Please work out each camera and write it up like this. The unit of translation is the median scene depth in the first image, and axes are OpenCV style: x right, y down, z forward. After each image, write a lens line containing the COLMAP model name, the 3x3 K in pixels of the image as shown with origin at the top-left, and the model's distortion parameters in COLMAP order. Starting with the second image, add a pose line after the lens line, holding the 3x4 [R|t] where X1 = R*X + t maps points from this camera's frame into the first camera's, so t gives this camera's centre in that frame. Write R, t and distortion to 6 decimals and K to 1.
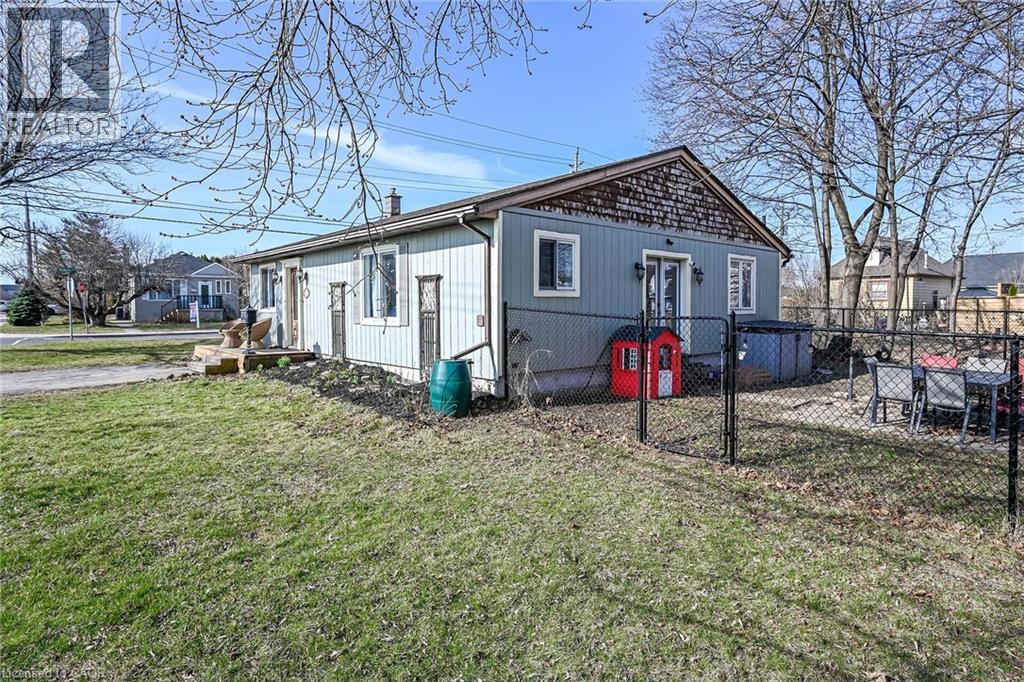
lens RADIAL K [[576.3, 0, 510.2], [0, 576.3, 322.9], [0, 0, 1]] dist [-0.000623, -0.000074]
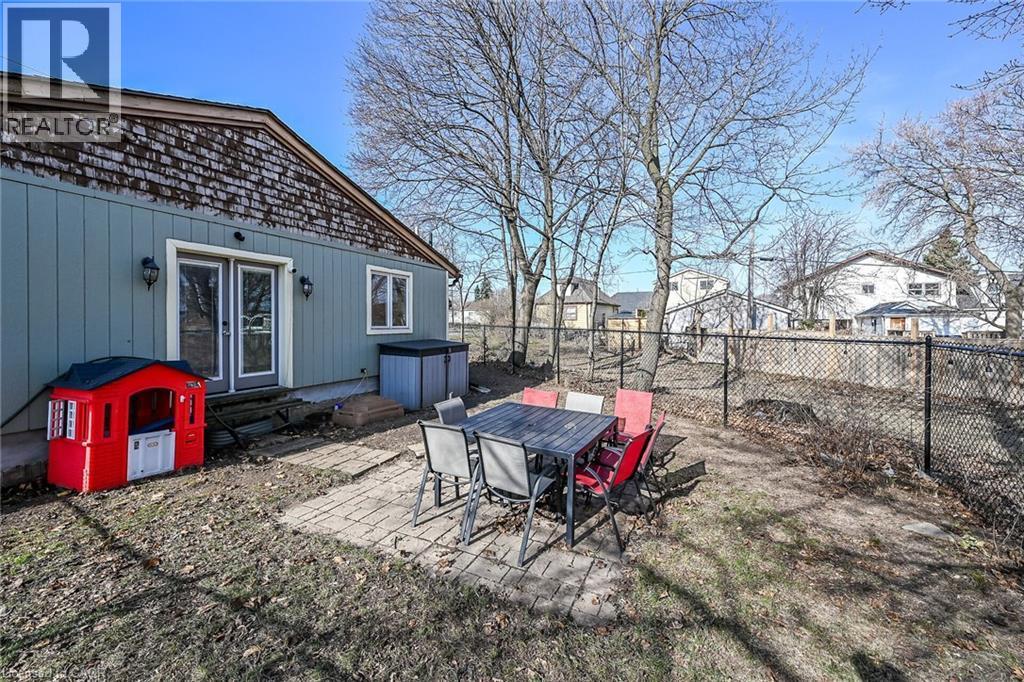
lens RADIAL K [[424.6, 0, 517.4], [0, 424.6, 324.7], [0, 0, 1]] dist [-0.000588, 0.000233]
pose [[0.913557, 0.004978, 0.406680, 0.354128], [0.004368, 0.999747, -0.022050, -0.015797], [-0.406687, 0.021921, 0.913304, 0.352790]]
